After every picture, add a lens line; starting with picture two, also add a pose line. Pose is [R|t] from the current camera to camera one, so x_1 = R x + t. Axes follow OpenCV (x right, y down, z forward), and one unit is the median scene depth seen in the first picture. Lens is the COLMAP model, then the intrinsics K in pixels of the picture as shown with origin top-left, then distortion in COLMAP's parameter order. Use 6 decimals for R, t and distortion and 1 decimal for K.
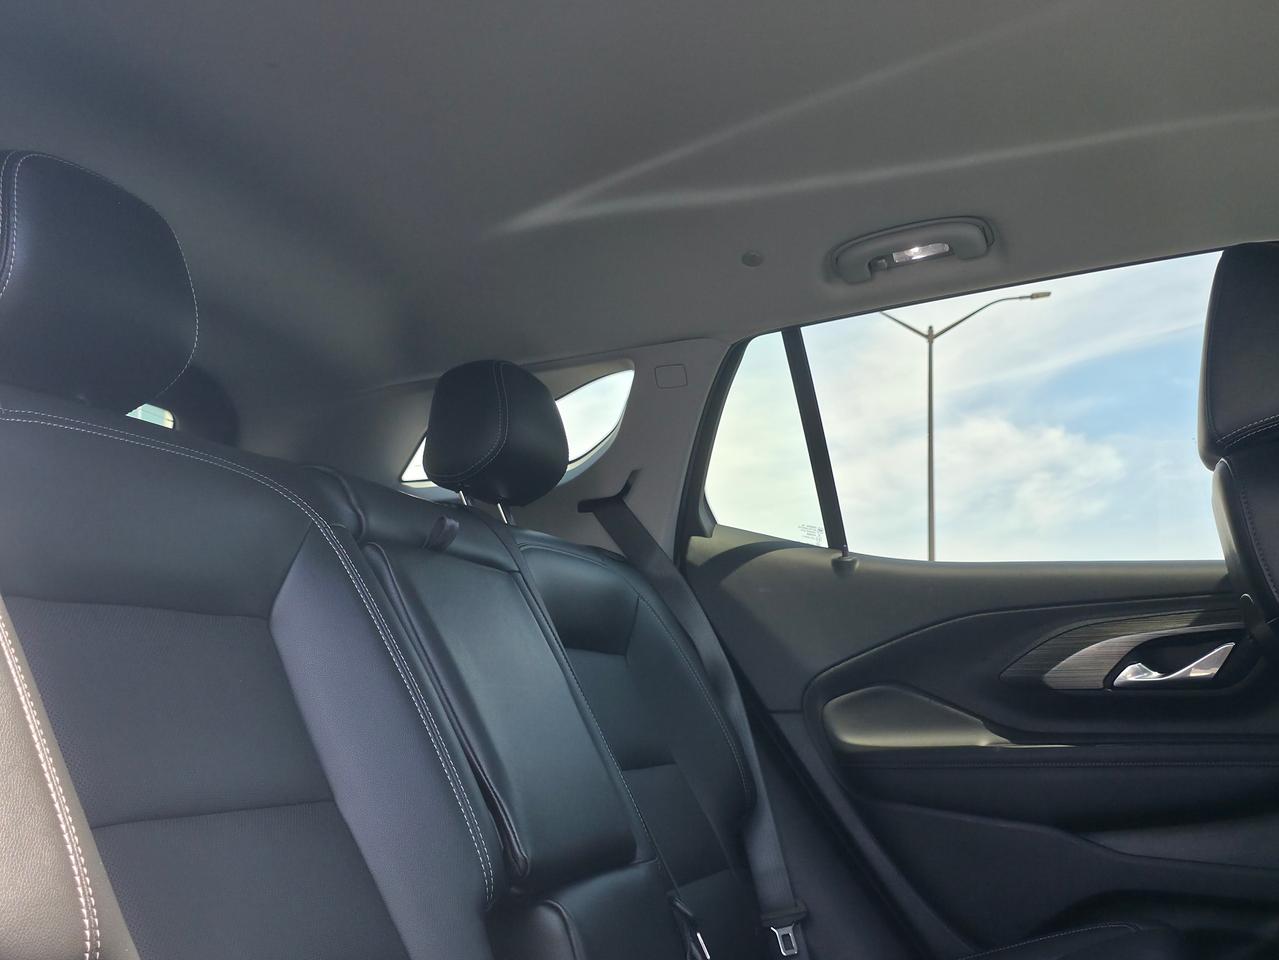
lens RADIAL K [[1309.3, 0, 639.5], [0, 1309.3, 480.0], [0, 0, 1]] dist [0.132010, -0.358590]
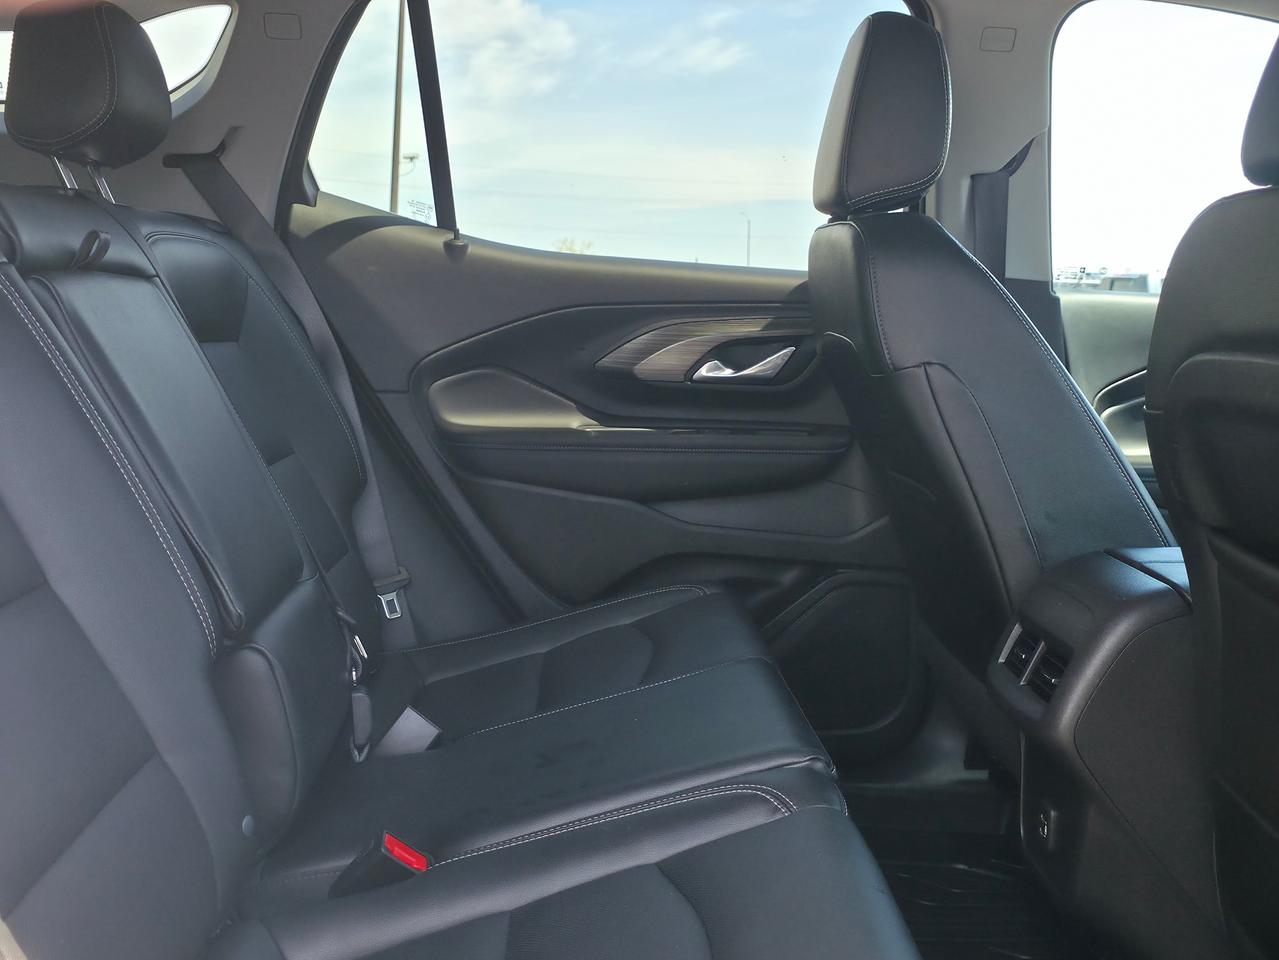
lens RADIAL K [[1309.3, 0, 639.5], [0, 1309.3, 480.0], [0, 0, 1]] dist [0.132010, -0.358590]
pose [[0.909290, -0.020586, 0.415654, -0.140747], [-0.118613, 0.944529, 0.306260, -0.094754], [-0.398902, -0.327781, 0.856409, 0.035465]]
